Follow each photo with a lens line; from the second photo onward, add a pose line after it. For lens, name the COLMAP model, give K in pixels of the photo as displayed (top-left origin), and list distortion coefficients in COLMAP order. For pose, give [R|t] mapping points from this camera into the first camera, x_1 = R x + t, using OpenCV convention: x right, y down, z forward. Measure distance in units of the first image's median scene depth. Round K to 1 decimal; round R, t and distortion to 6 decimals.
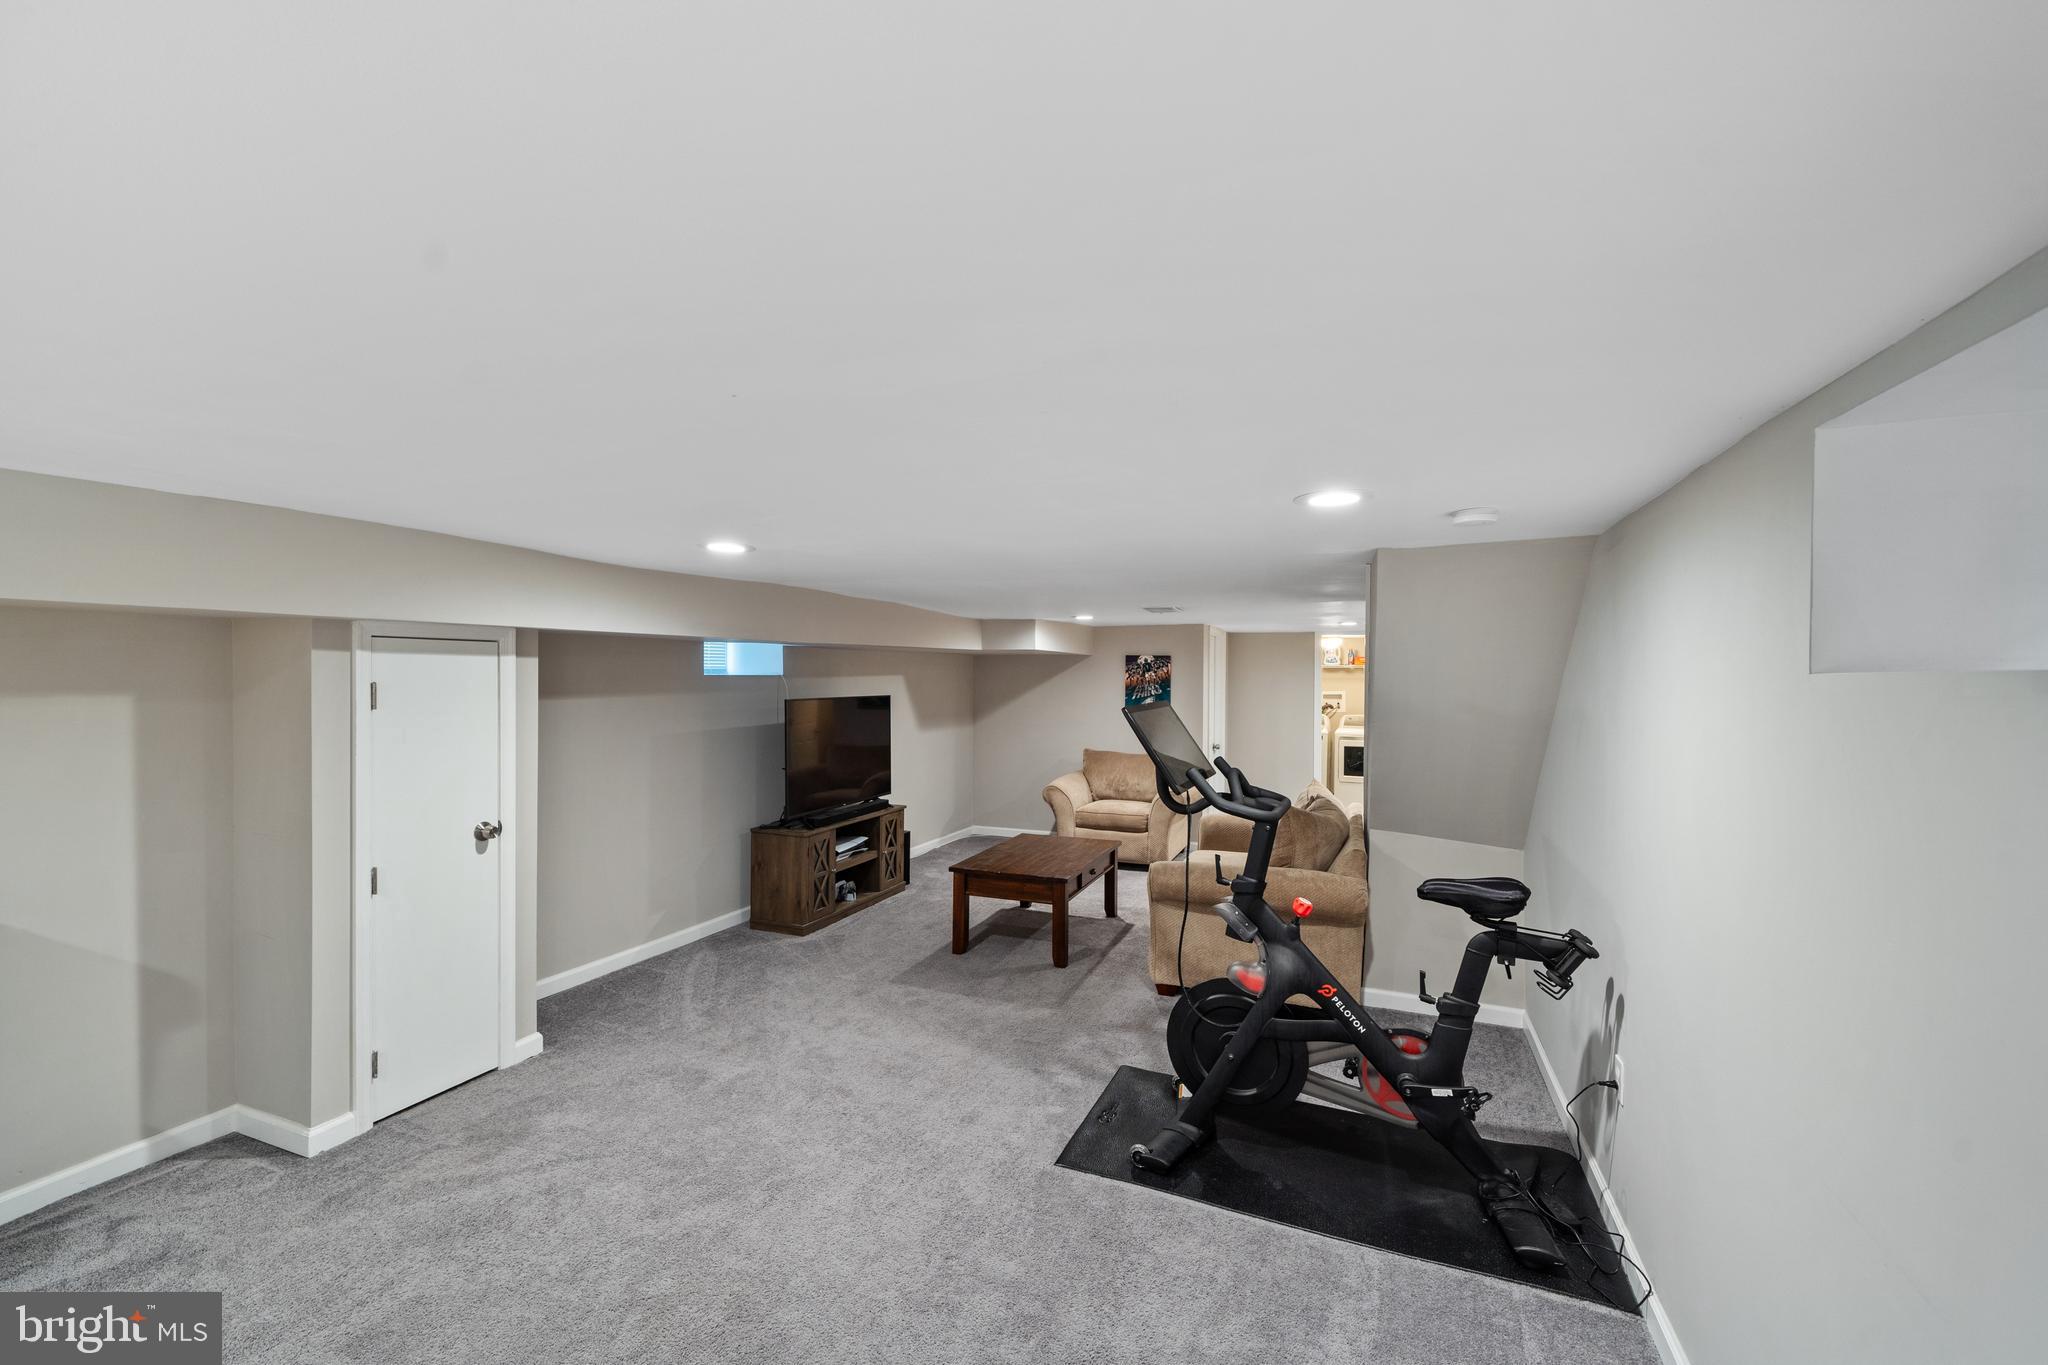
lens RADIAL K [[833.6, 0, 1023.1], [0, 833.6, 681.9], [0, 0, 1]] dist [0.000559, 0.000006]
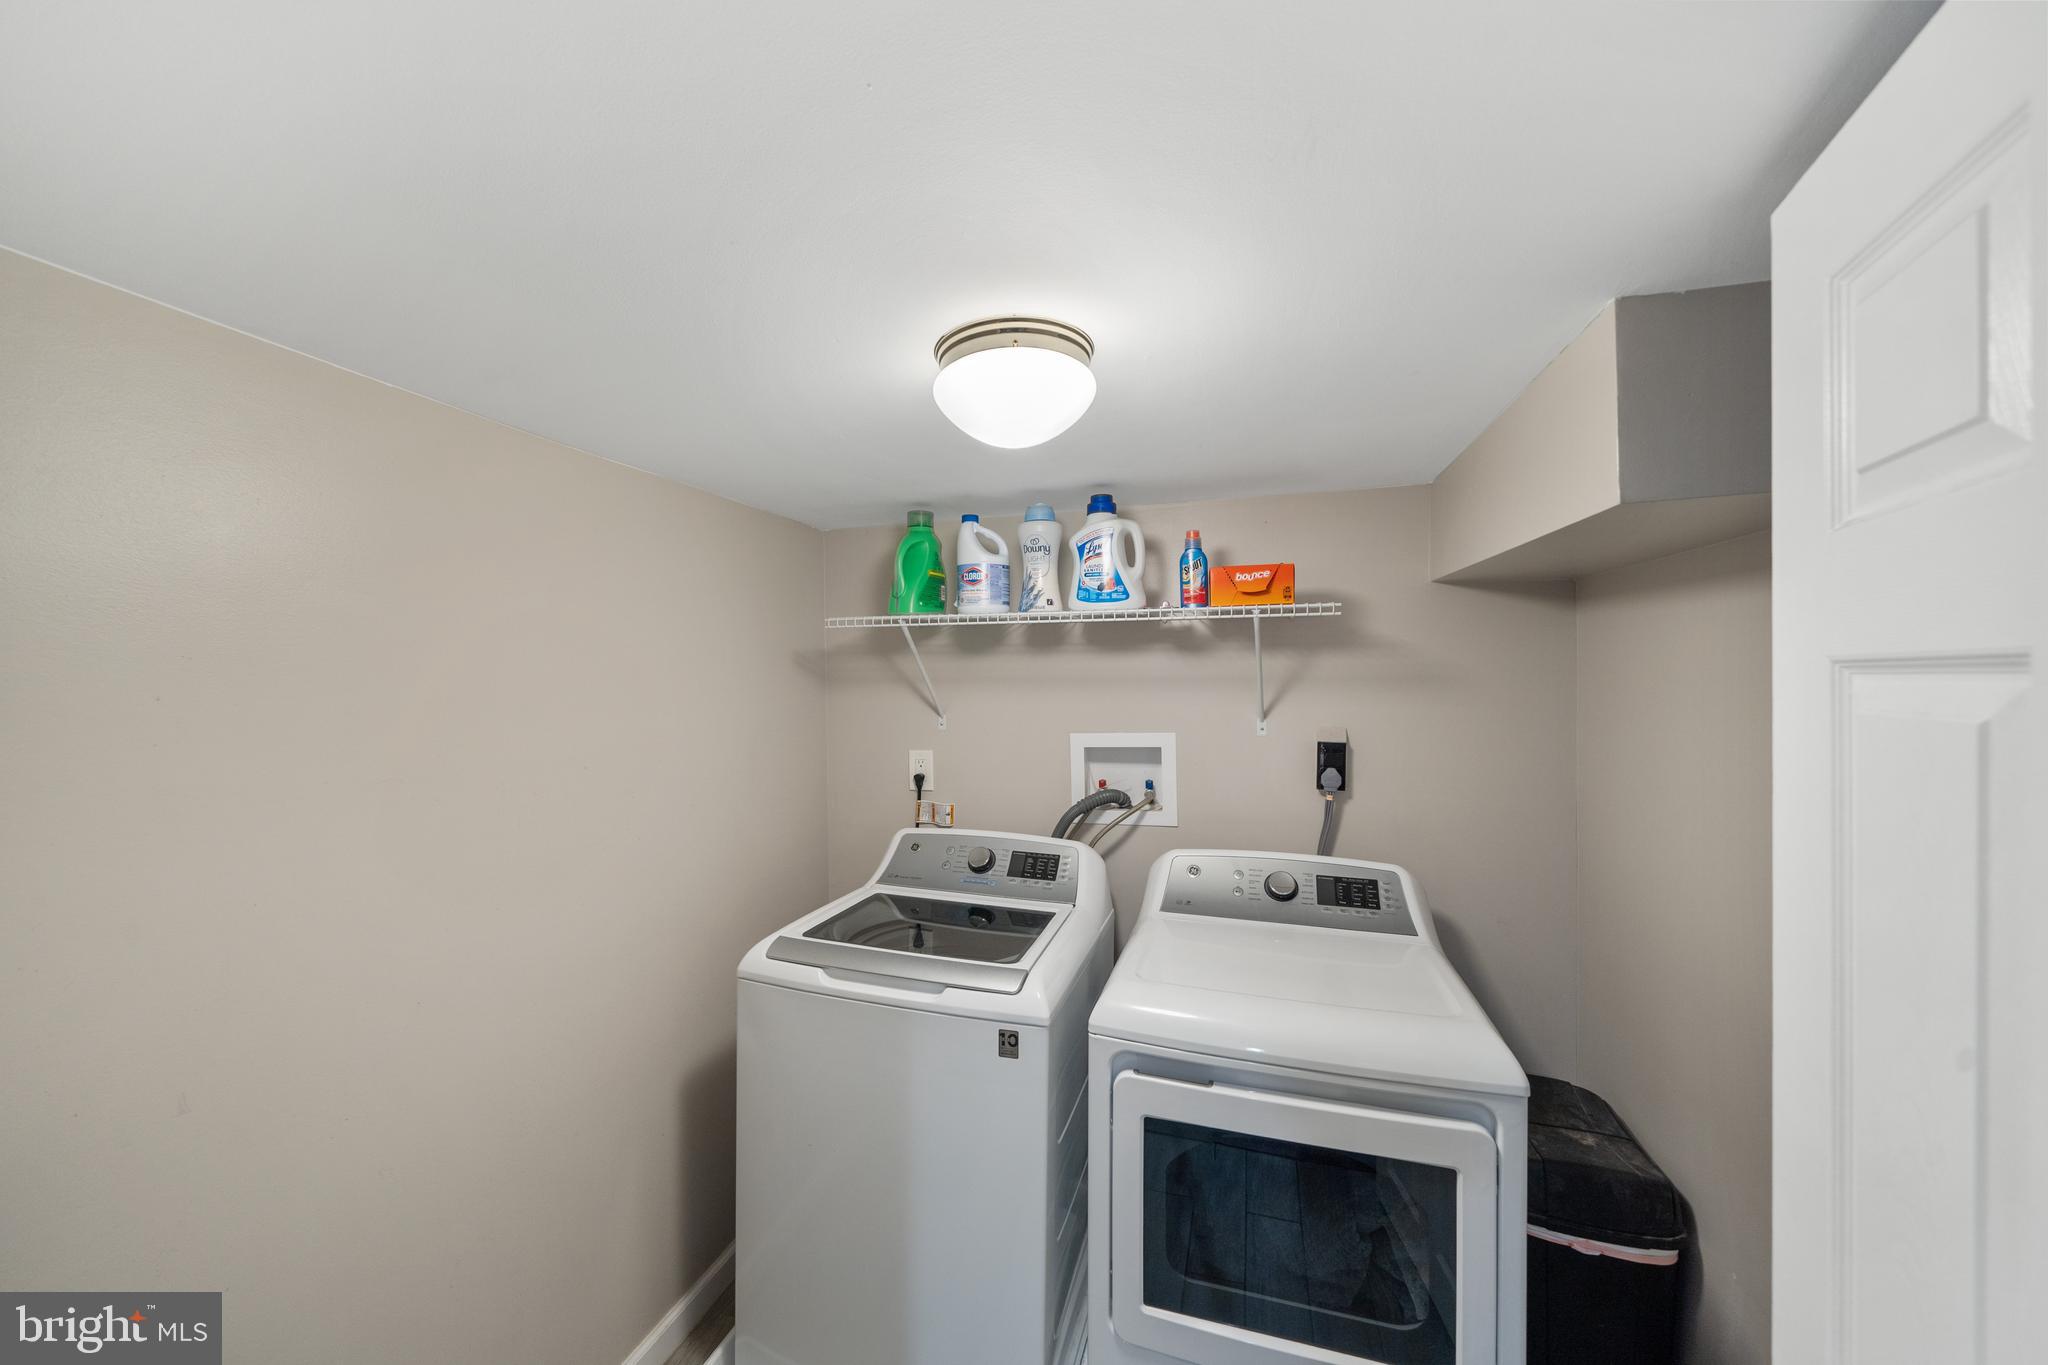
lens RADIAL K [[751.9, 0, 1020.8], [0, 751.9, 676.9], [0, 0, 1]] dist [-0.000430, -0.000014]
pose [[0.993732, -0.006035, 0.111629, 0.328009], [0.006664, 0.999964, -0.005263, -0.003343], [-0.111593, 0.005974, 0.993736, 0.816677]]
